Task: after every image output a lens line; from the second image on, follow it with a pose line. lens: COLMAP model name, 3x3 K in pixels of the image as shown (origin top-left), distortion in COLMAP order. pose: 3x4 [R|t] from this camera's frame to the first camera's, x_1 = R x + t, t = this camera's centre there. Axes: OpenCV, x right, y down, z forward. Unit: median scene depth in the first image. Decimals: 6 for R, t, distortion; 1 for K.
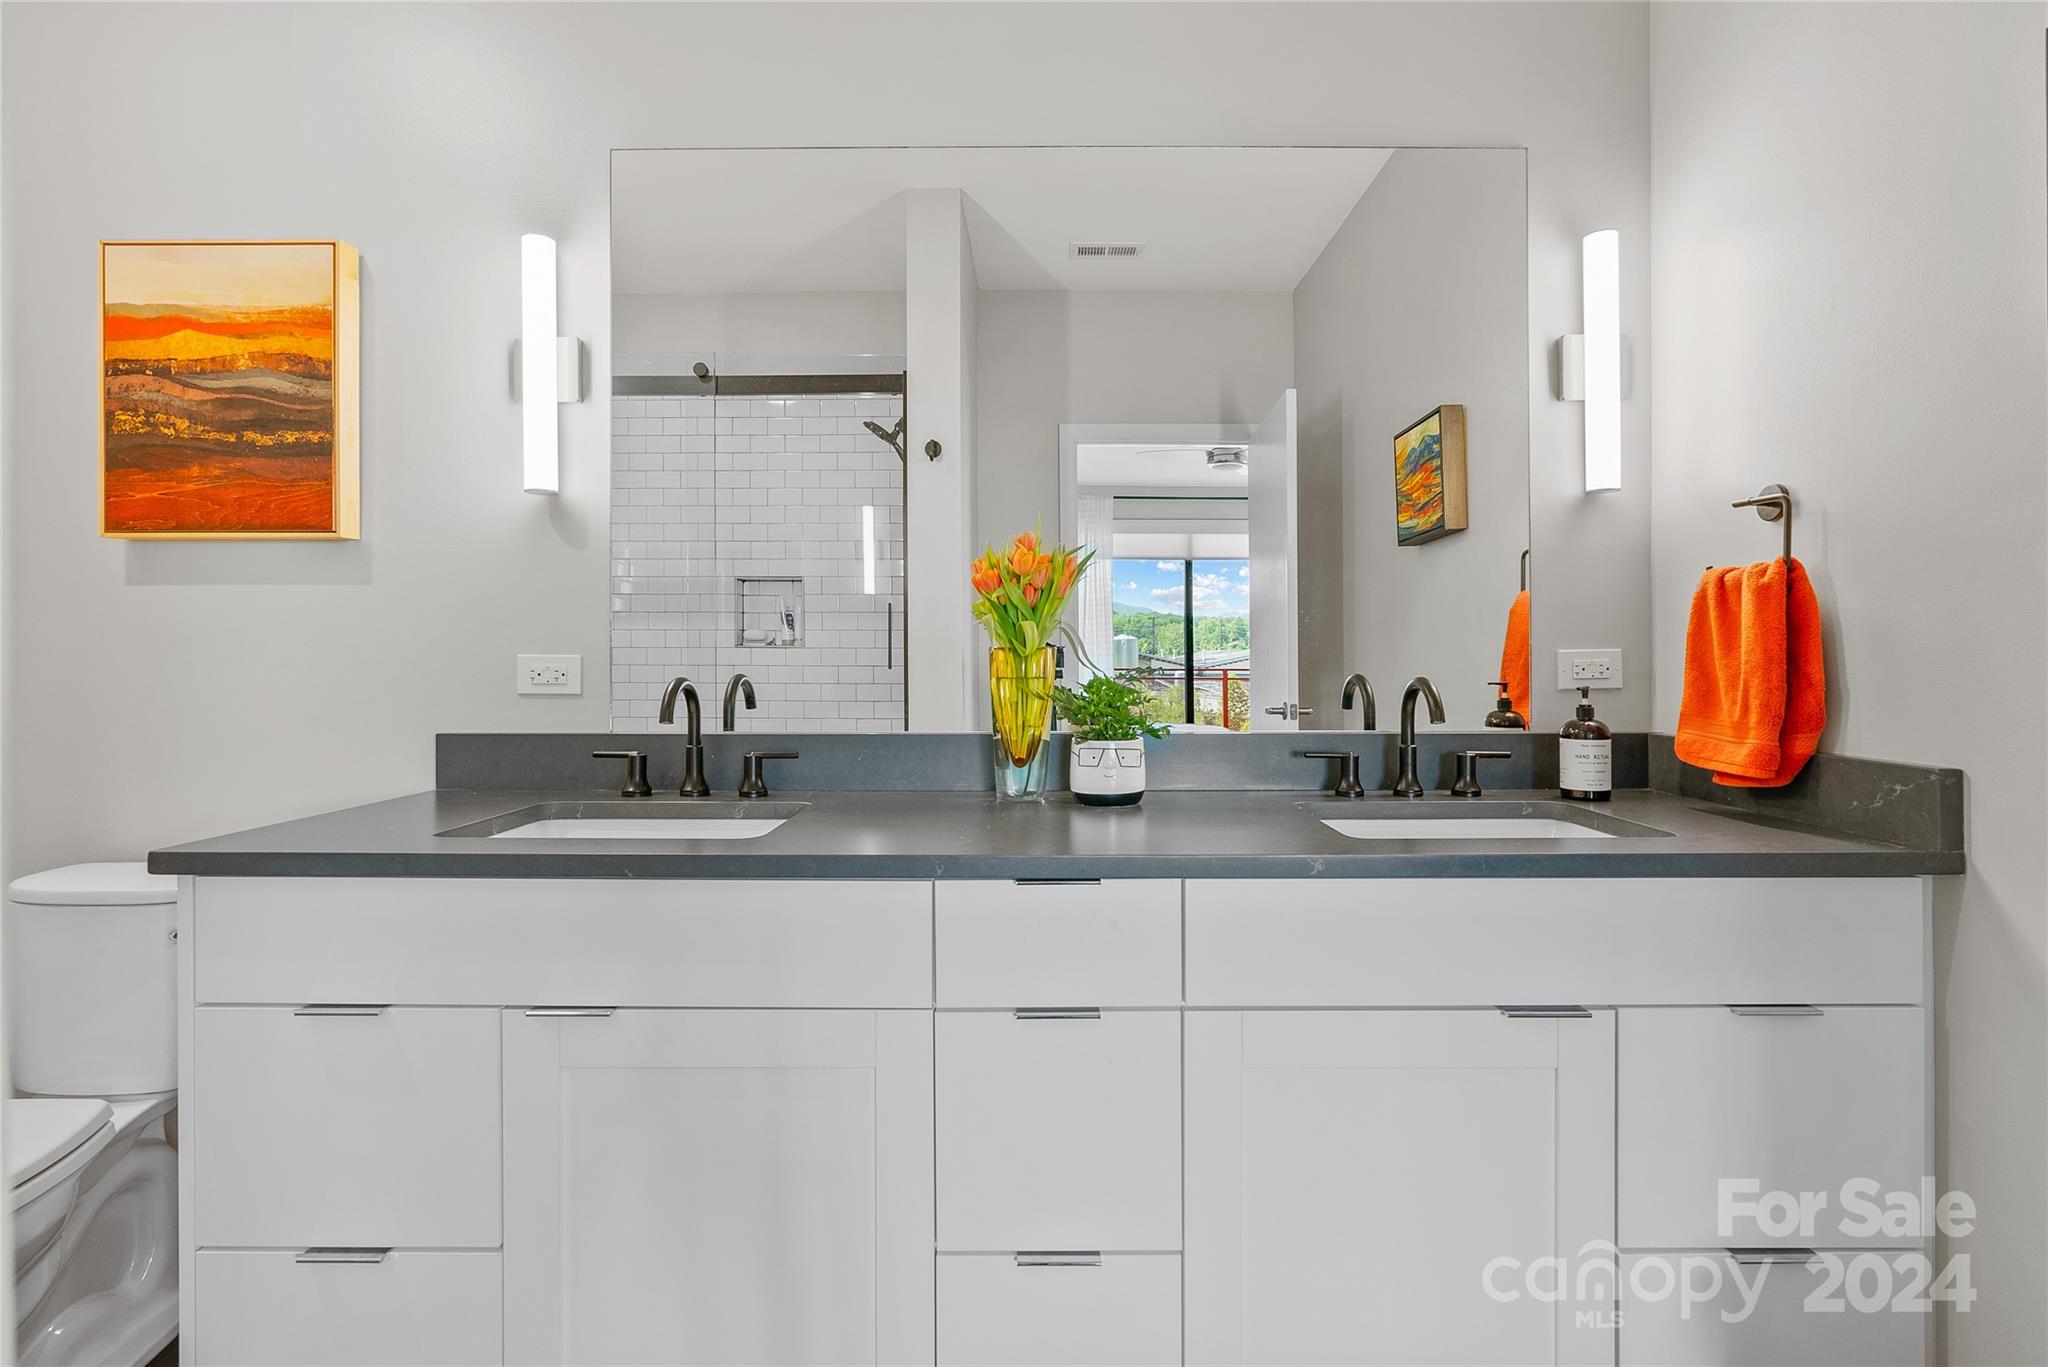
lens RADIAL K [[926.4, 0, 1023.5], [0, 926.4, 666.6], [0, 0, 1]] dist [0.002356, 0.000105]
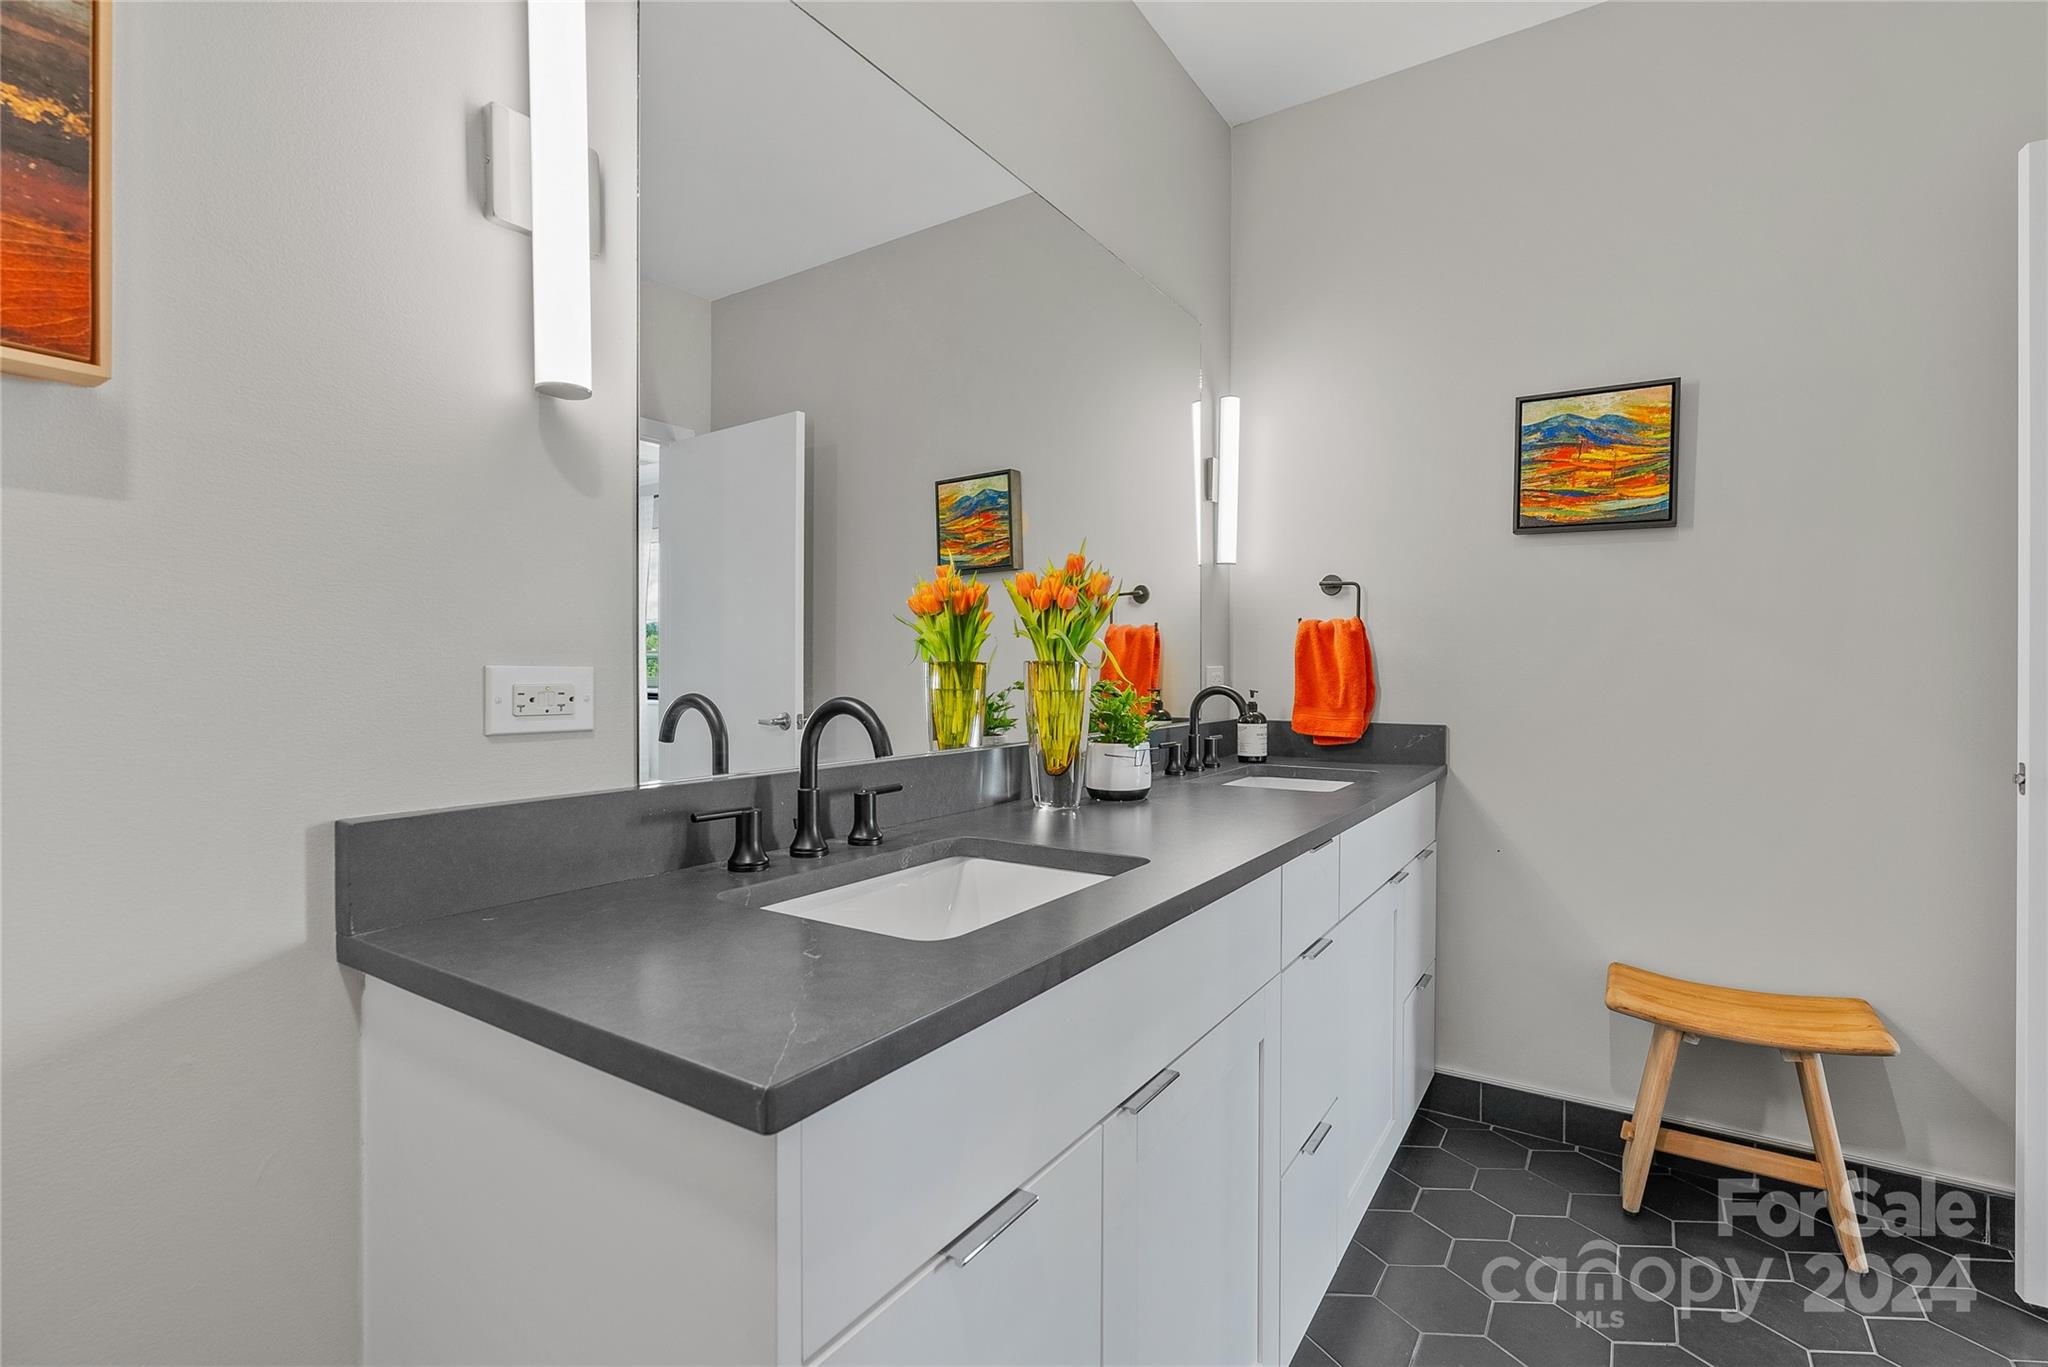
lens RADIAL K [[939.4, 0, 1024.0], [0, 939.4, 683.5], [0, 0, 1]] dist [-0.010992, 0.000950]
pose [[0.535275, -0.010396, 0.844614, -0.953443], [0.004756, 0.999946, 0.009293, -0.006298], [-0.844664, -0.000957, 0.535296, 0.477308]]
